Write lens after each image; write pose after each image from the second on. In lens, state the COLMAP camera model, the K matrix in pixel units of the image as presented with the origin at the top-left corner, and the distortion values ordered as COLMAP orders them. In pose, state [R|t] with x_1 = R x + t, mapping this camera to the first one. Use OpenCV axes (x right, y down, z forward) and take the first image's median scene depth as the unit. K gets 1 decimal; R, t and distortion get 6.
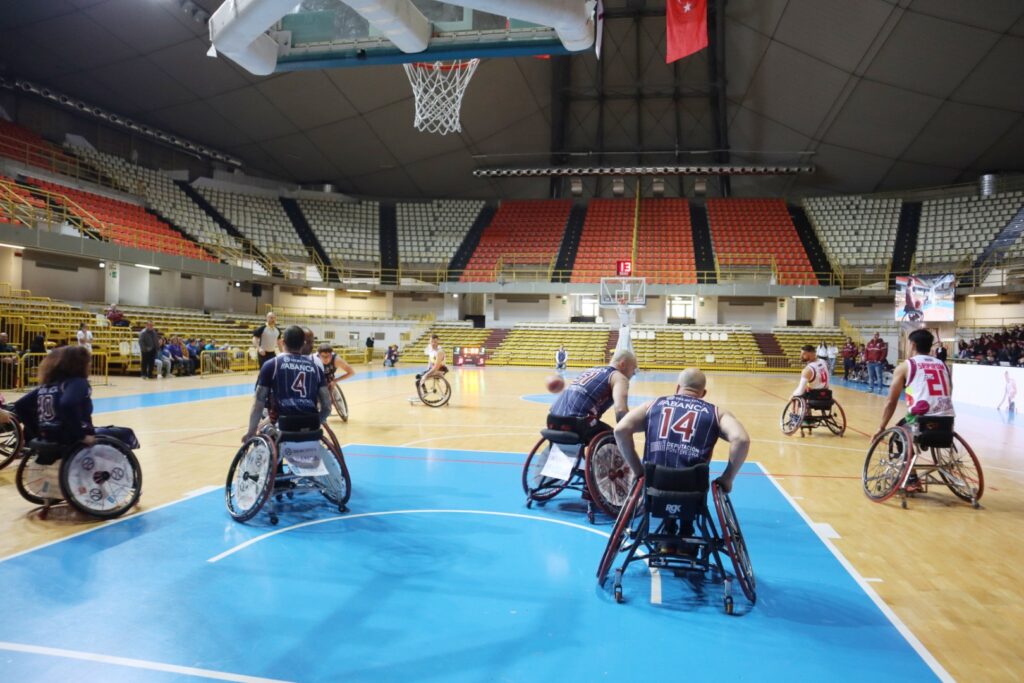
lens RADIAL K [[731.7, 0, 500.8], [0, 731.7, 341.1], [0, 0, 1]] dist [-0.099586, 0.058730]
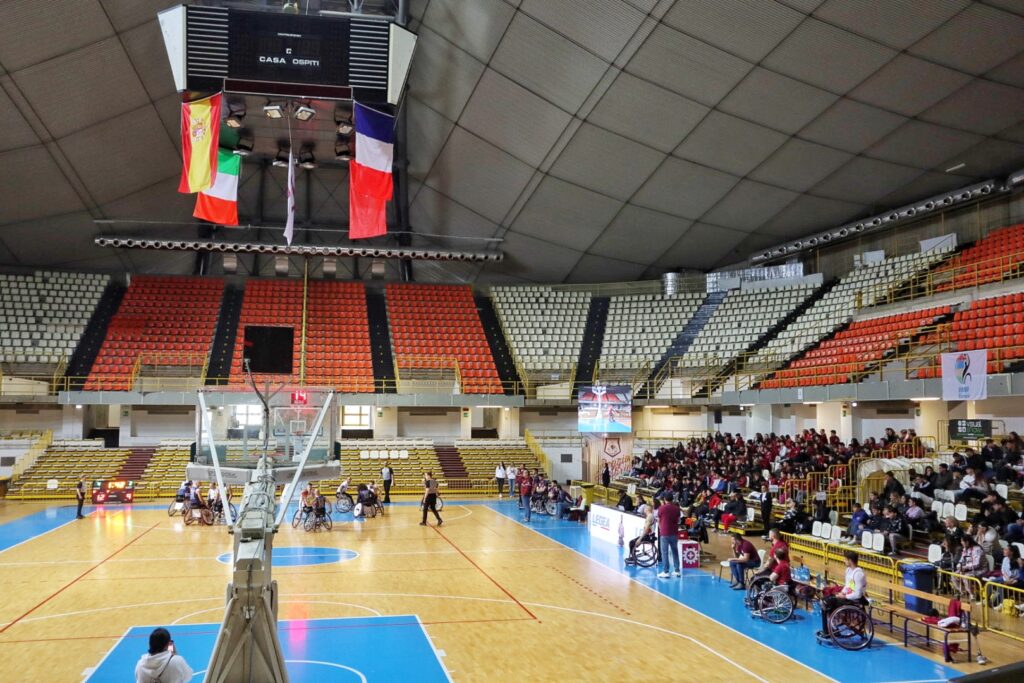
lens RADIAL K [[1029.8, 0, 511.0], [0, 1029.8, 343.4], [0, 0, 1]] dist [0.006161, 0.000000]
pose [[0.922370, 0.011387, 0.386139, -0.061529], [0.014789, 0.997792, -0.064750, -0.050865], [-0.386024, 0.065434, 0.920165, -0.221558]]
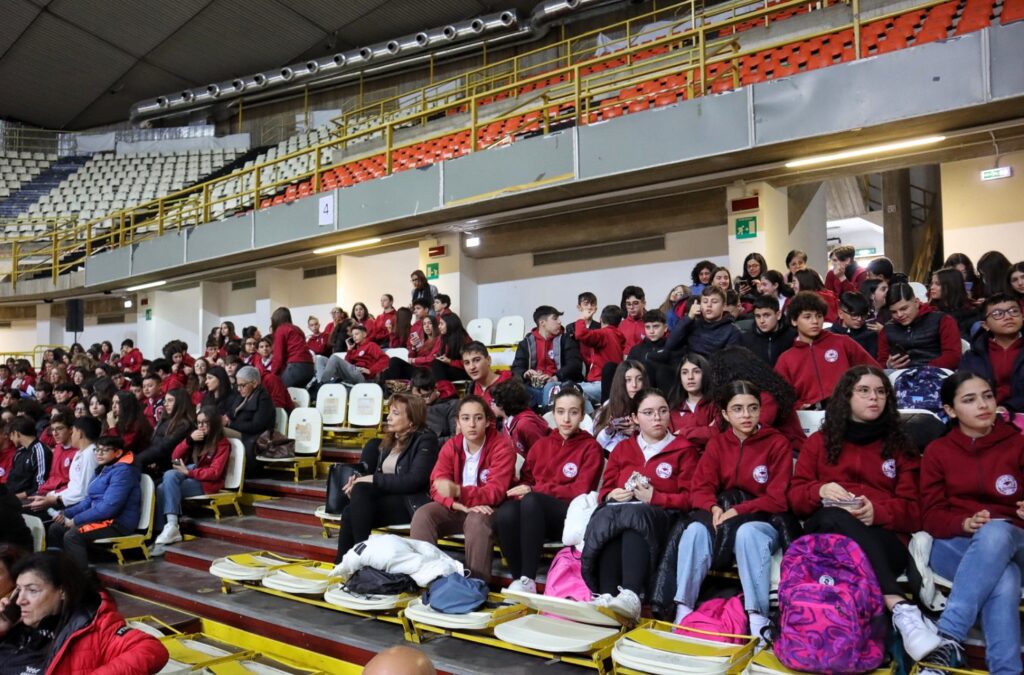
lens RADIAL K [[744.0, 0, 510.1], [0, 744.0, 340.4], [0, 0, 1]] dist [-0.055360, 0.000048]
pose [[0.413869, 0.028744, 0.909883, 0.322795], [0.027816, 0.998635, -0.044201, -0.007196], [-0.909912, 0.043602, 0.412504, 0.356596]]
